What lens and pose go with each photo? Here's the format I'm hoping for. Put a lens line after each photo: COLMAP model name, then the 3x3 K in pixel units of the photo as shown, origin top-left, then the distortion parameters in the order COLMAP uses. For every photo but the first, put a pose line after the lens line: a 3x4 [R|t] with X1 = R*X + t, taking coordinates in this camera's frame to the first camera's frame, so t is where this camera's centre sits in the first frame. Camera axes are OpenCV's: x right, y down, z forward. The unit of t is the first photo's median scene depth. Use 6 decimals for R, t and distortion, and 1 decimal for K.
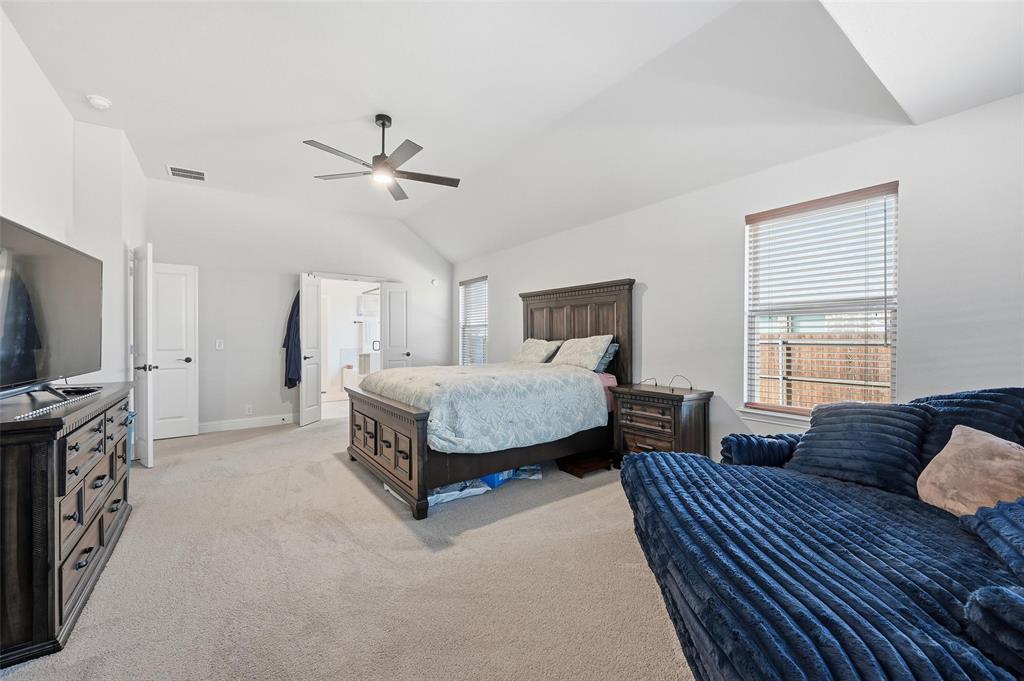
lens RADIAL K [[406.8, 0, 509.2], [0, 406.8, 336.8], [0, 0, 1]] dist [-0.002498, -0.000182]
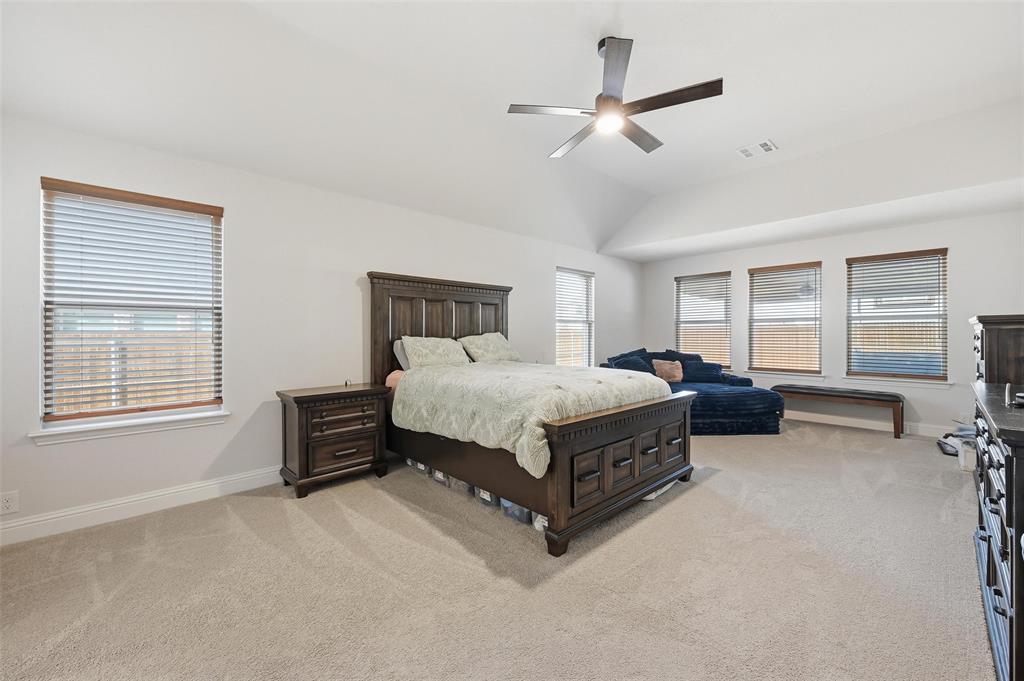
lens RADIAL K [[406.8, 0, 485.8], [0, 406.8, 331.2], [0, 0, 1]] dist [-0.002498, -0.000182]
pose [[-0.091022, 0.004483, 0.995839, -0.699429], [0.012442, 0.999917, -0.003364, 0.003085], [-0.995771, 0.012084, -0.091070, 0.866917]]
